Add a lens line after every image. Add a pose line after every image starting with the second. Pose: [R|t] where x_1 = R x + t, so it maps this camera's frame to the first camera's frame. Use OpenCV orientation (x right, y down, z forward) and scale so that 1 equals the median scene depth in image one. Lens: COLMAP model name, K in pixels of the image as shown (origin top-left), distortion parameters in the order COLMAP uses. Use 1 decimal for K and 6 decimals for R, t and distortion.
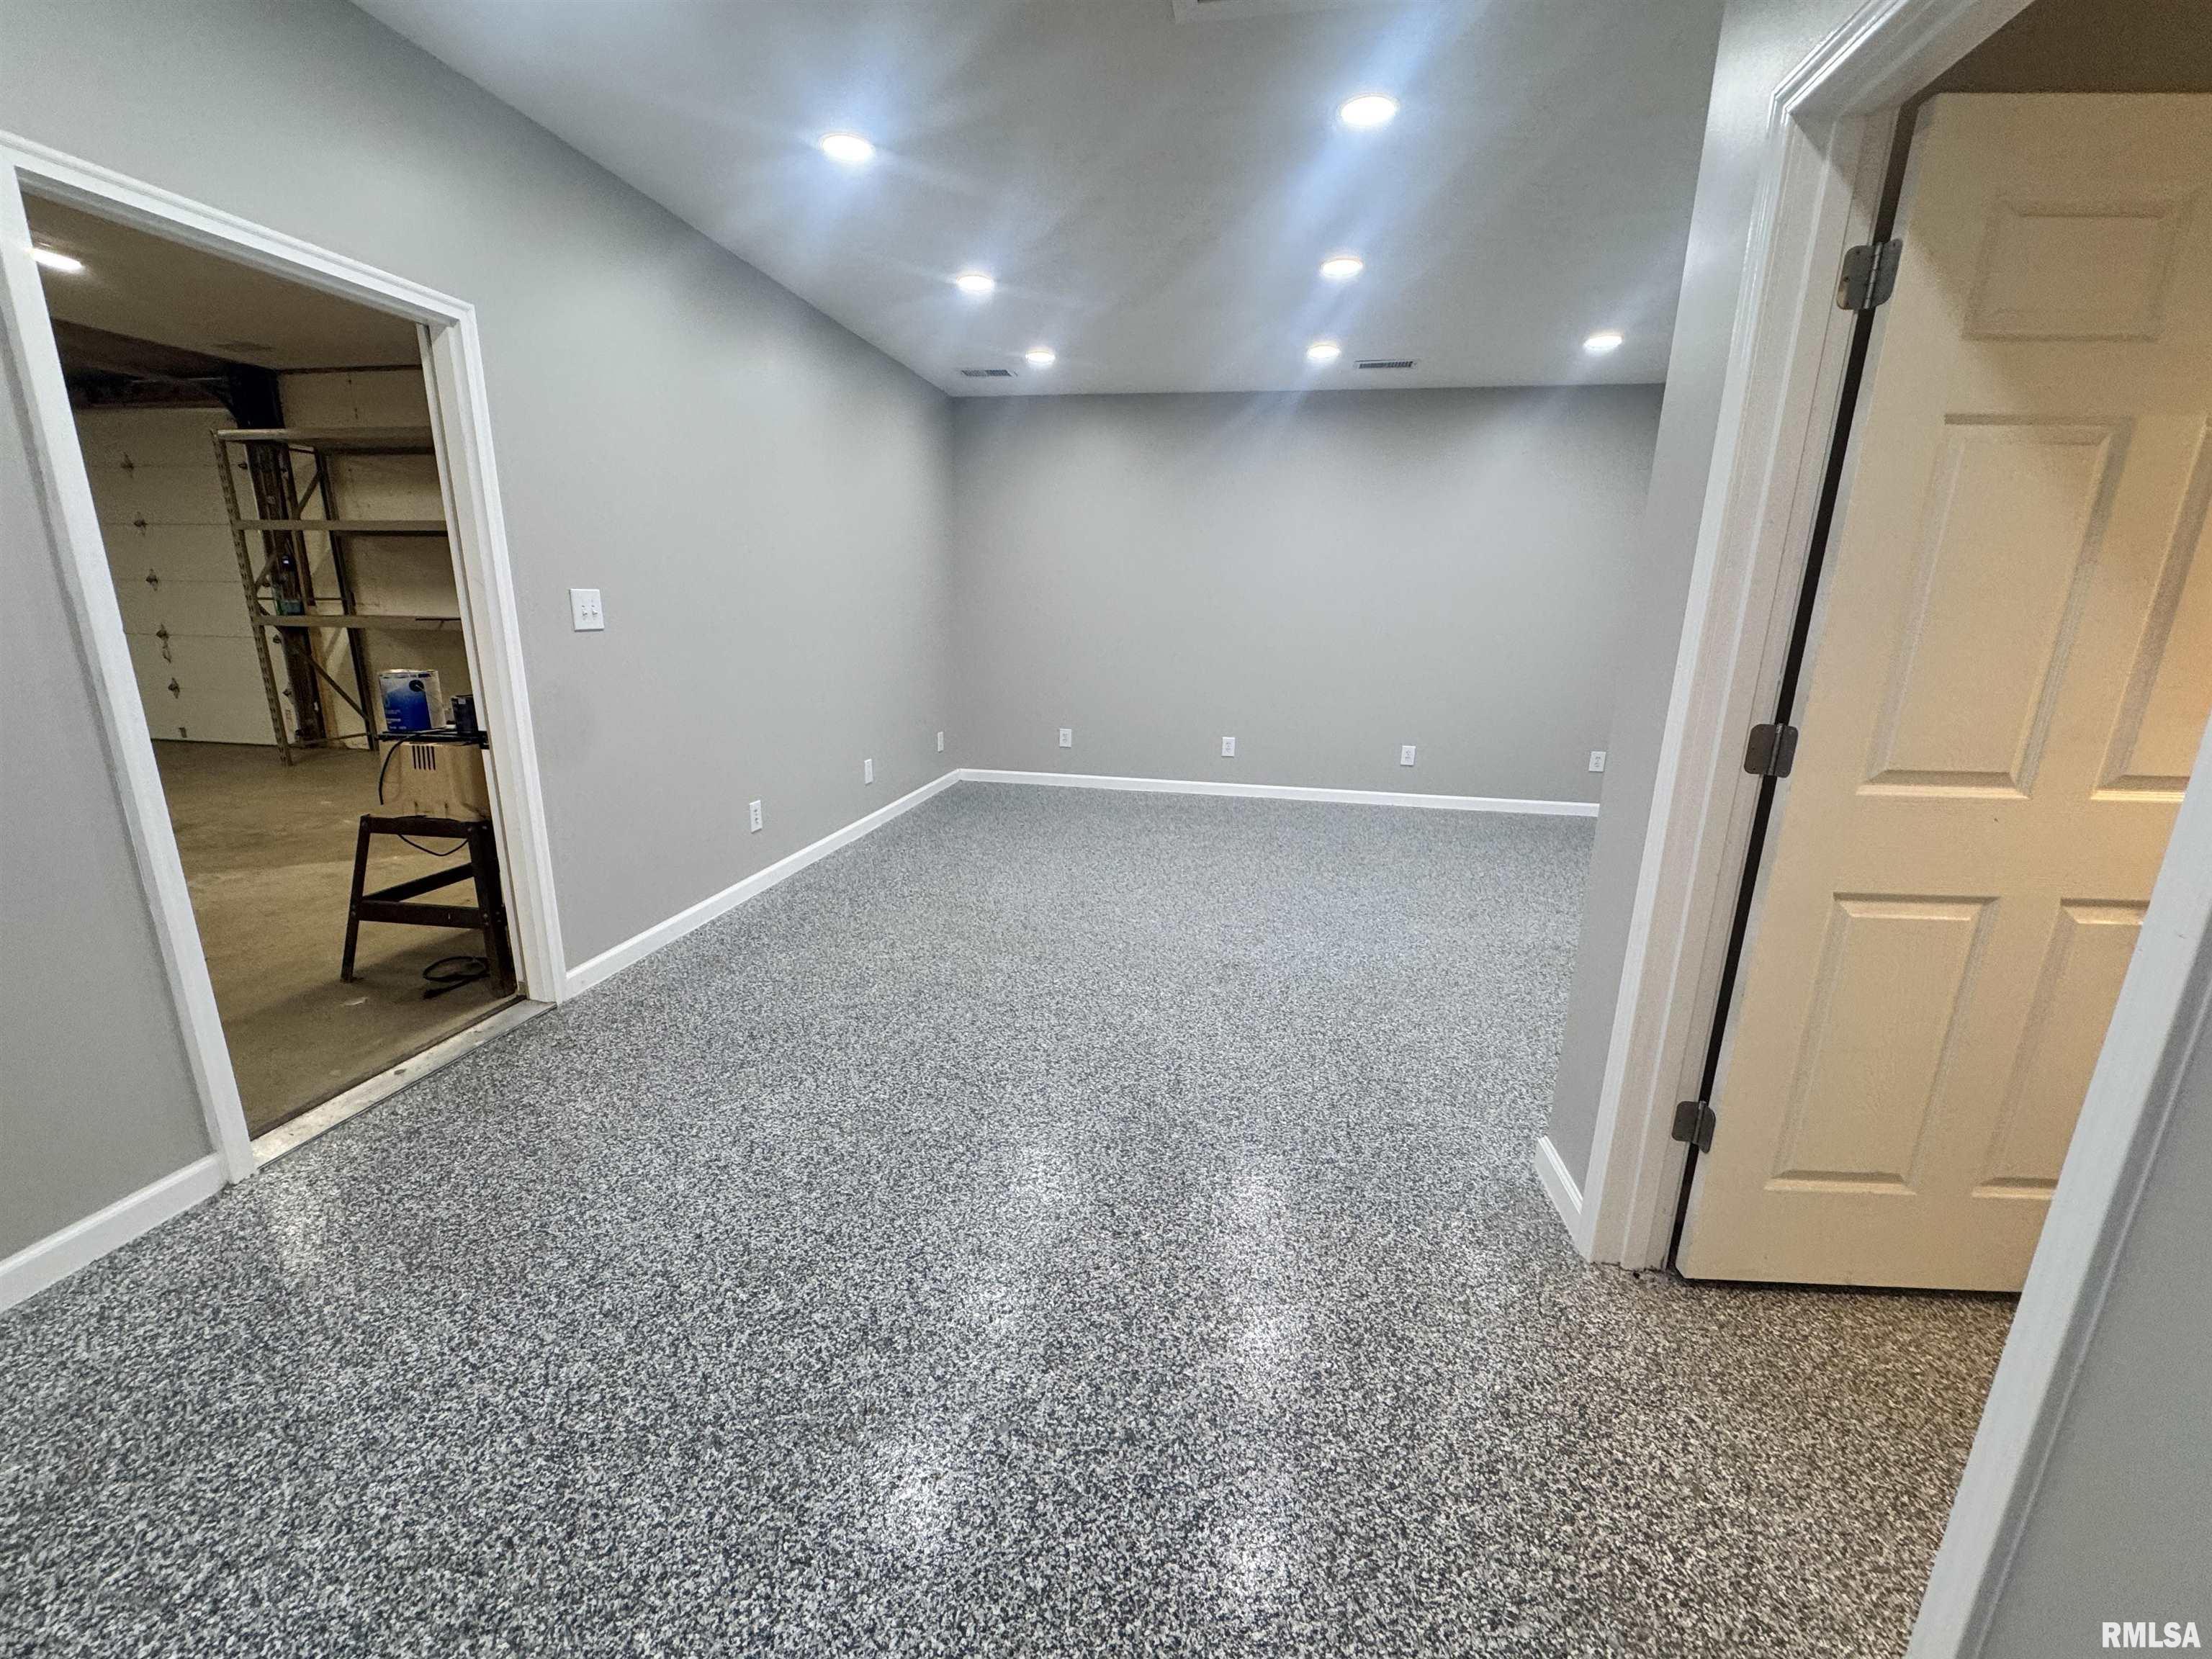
lens RADIAL K [[909.7, 0, 1106.0], [0, 909.7, 829.5], [0, 0, 1]] dist [-0.000943, 0.000203]
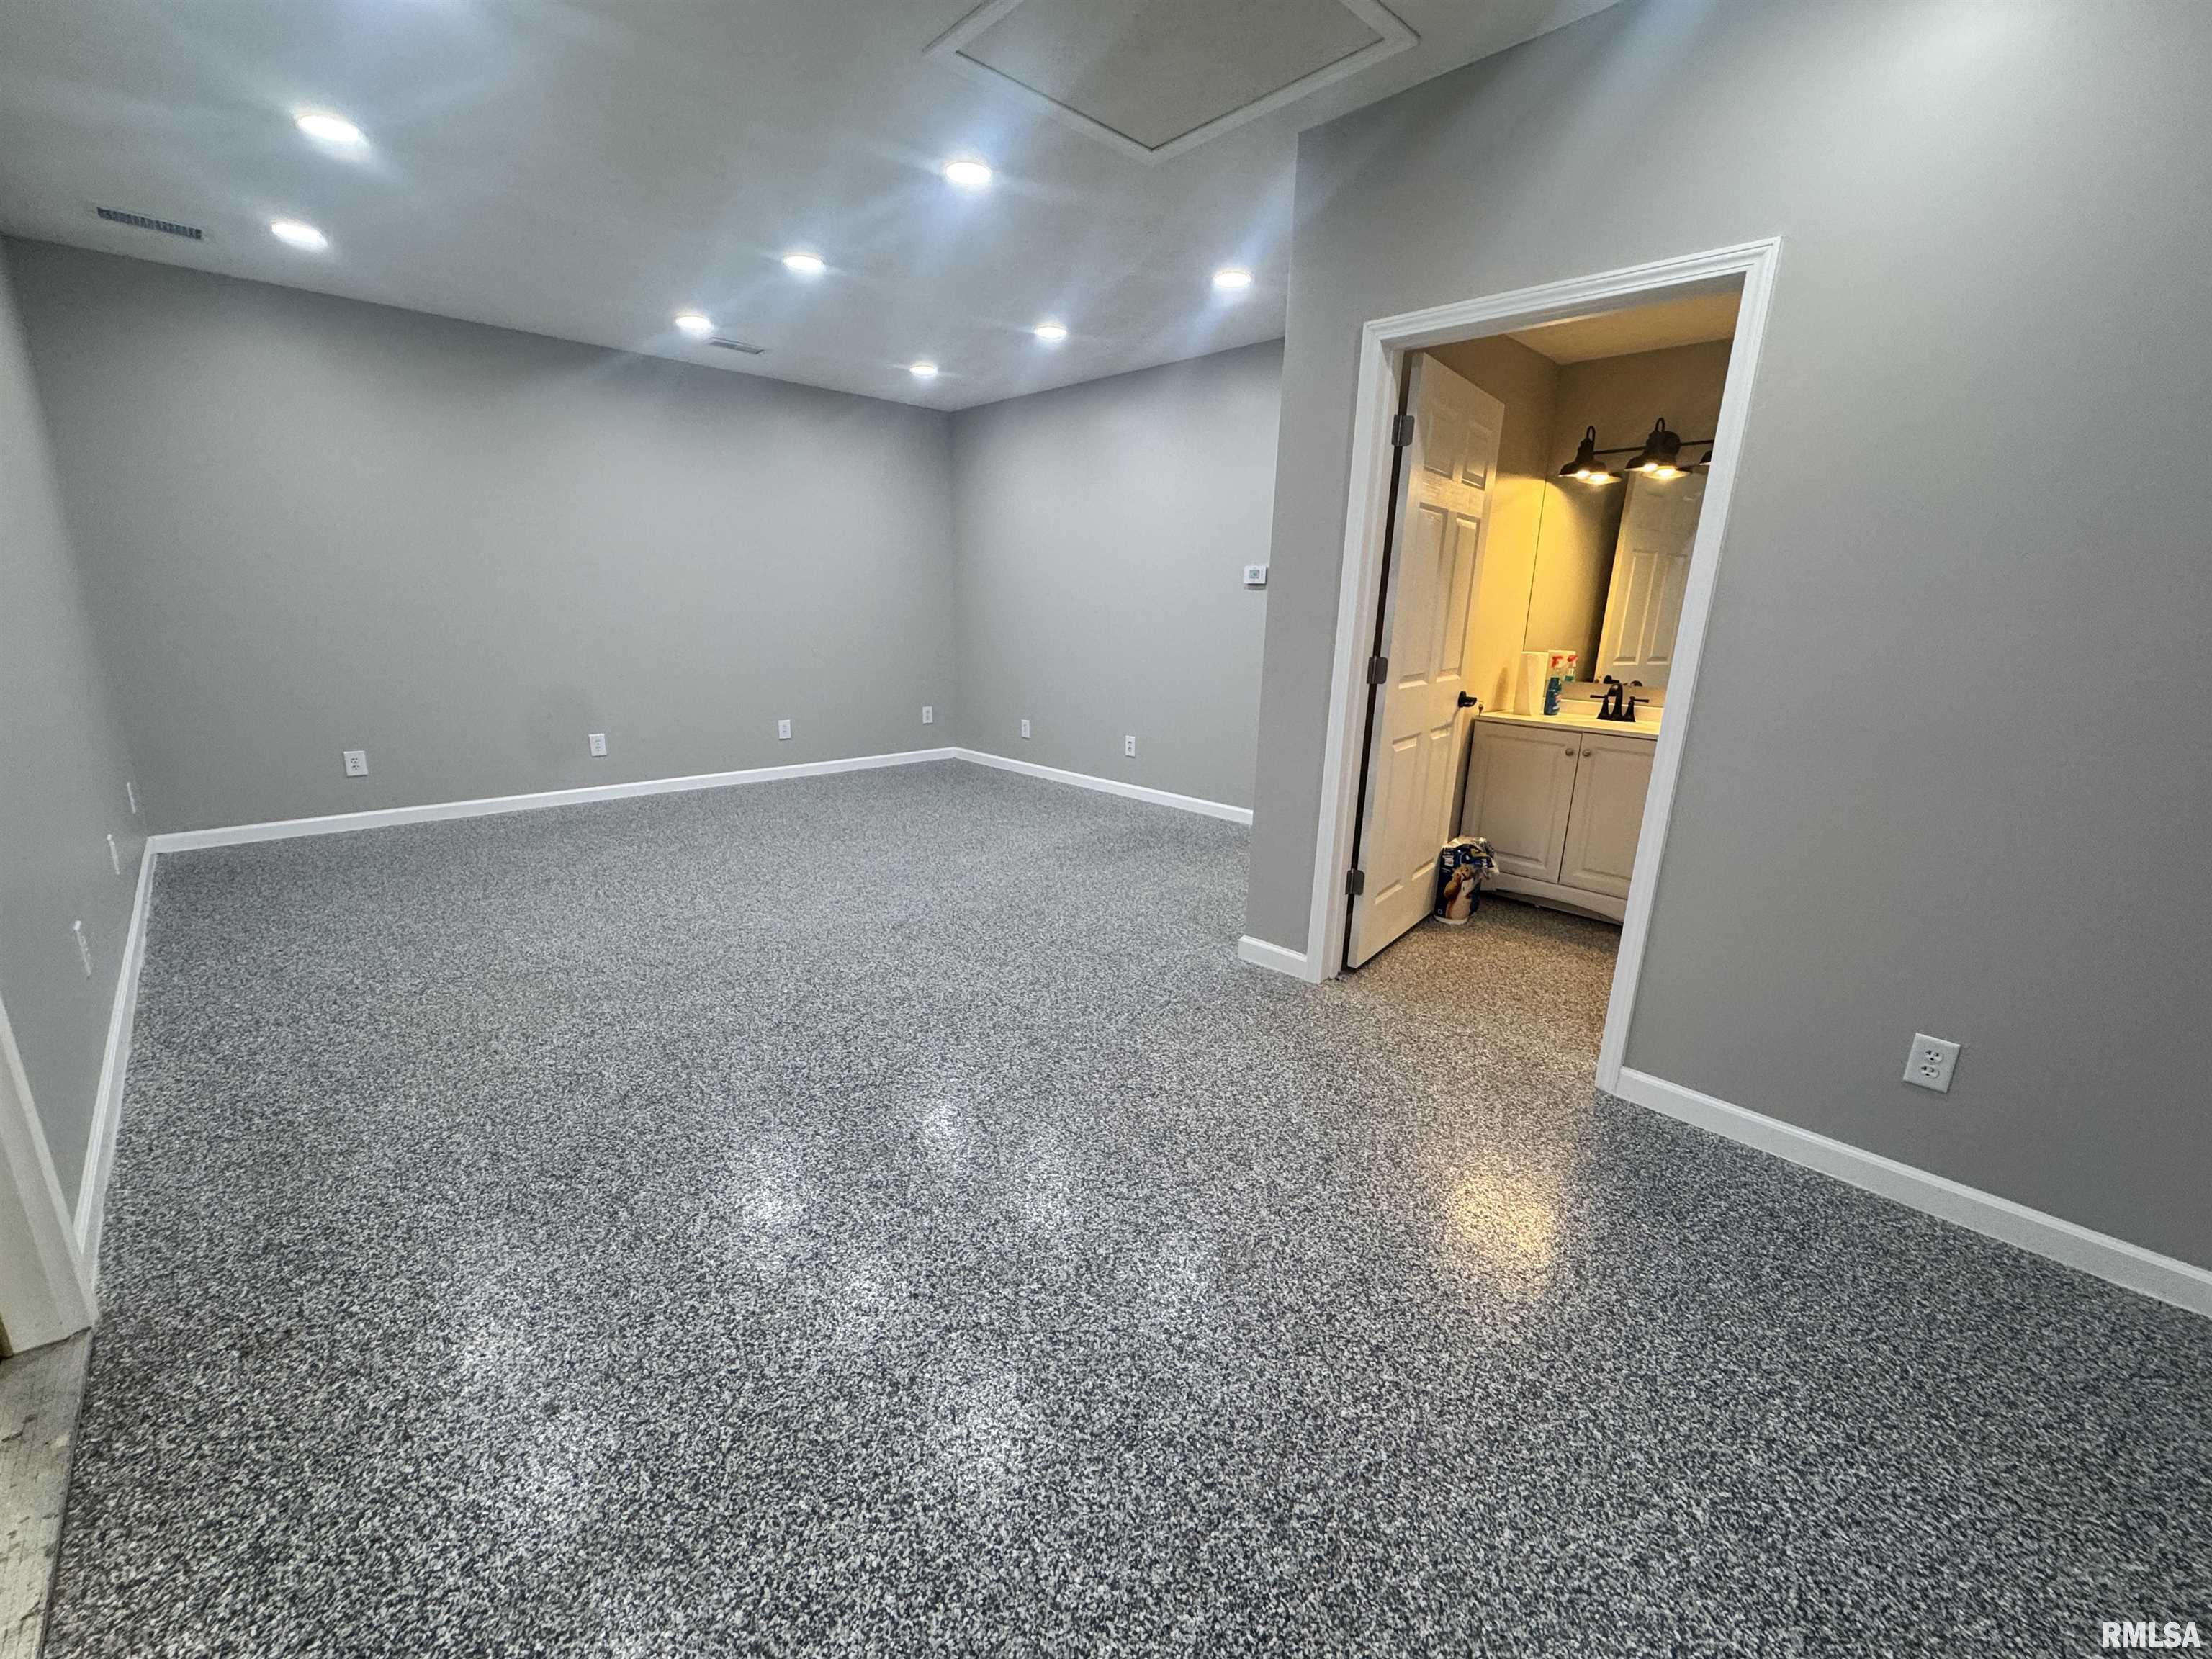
lens RADIAL K [[909.7, 0, 1106.0], [0, 909.7, 829.5], [0, 0, 1]] dist [-0.000943, 0.000203]
pose [[0.579188, -0.207024, 0.788468, -0.988022], [0.186865, 0.975178, 0.118781, -0.079062], [-0.793488, 0.078540, 0.603497, 0.276288]]
